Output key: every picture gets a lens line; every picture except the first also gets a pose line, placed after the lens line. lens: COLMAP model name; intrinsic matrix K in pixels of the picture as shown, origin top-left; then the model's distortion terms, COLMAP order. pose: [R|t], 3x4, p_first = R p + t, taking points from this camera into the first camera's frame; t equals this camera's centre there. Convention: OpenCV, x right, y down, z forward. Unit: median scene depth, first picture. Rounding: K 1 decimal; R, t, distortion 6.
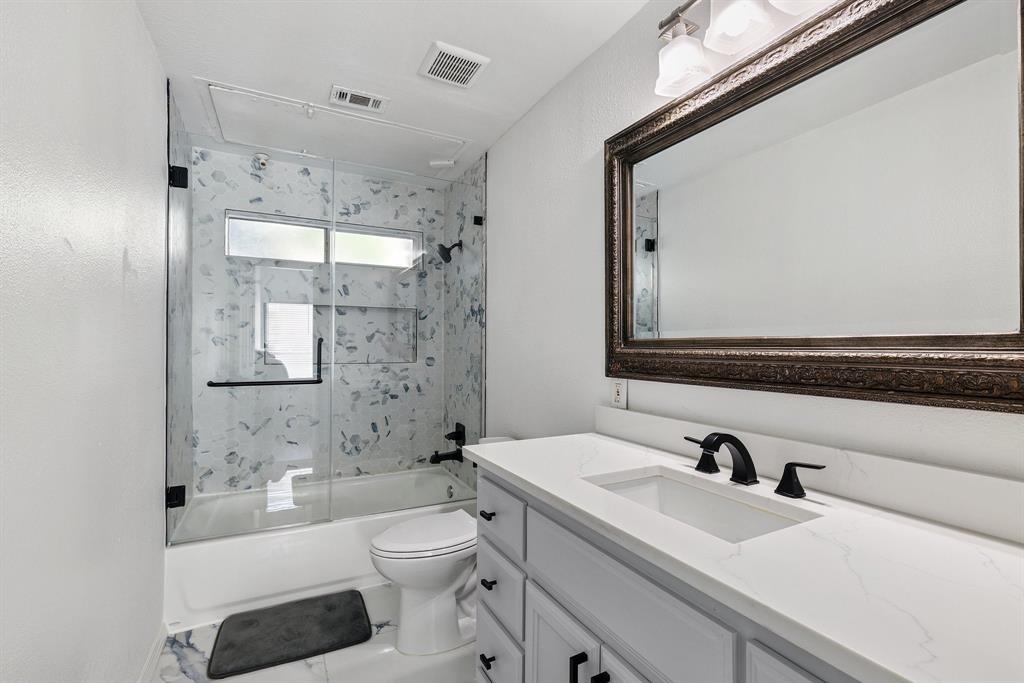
lens RADIAL K [[453.0, 0, 512.4], [0, 453.0, 344.2], [0, 0, 1]] dist [-0.000122, 0.001132]
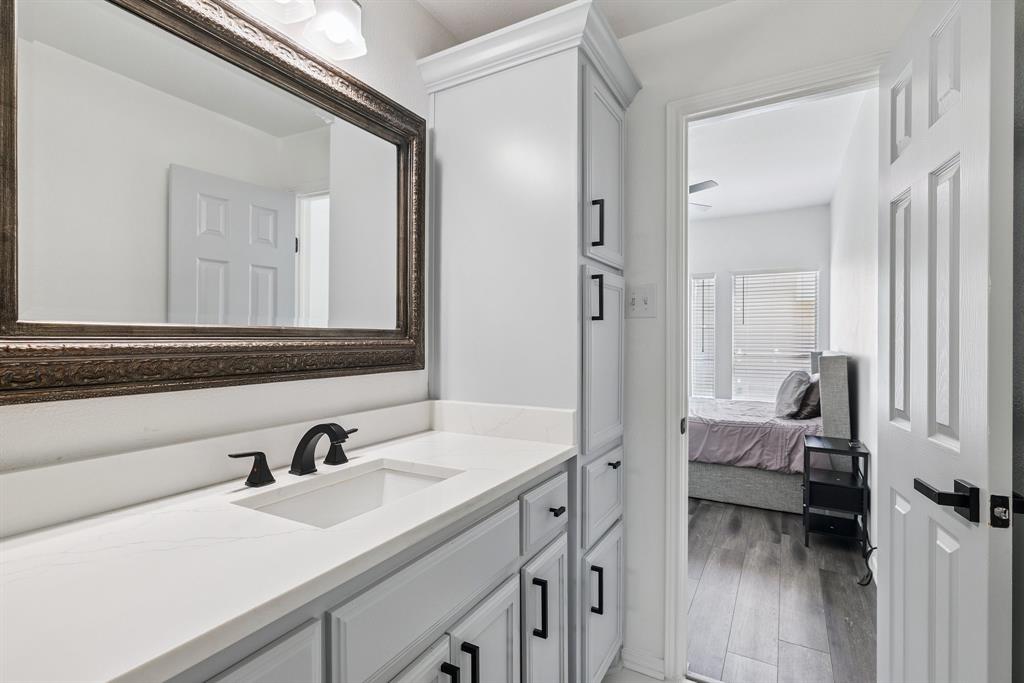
lens RADIAL K [[478.4, 0, 511.7], [0, 478.4, 339.7], [0, 0, 1]] dist [0.000233, 0.000047]
pose [[-0.528225, -0.005004, 0.849090, -0.593887], [-0.008111, 0.999967, 0.000848, 0.006167], [-0.849066, -0.006439, -0.528248, 1.107625]]
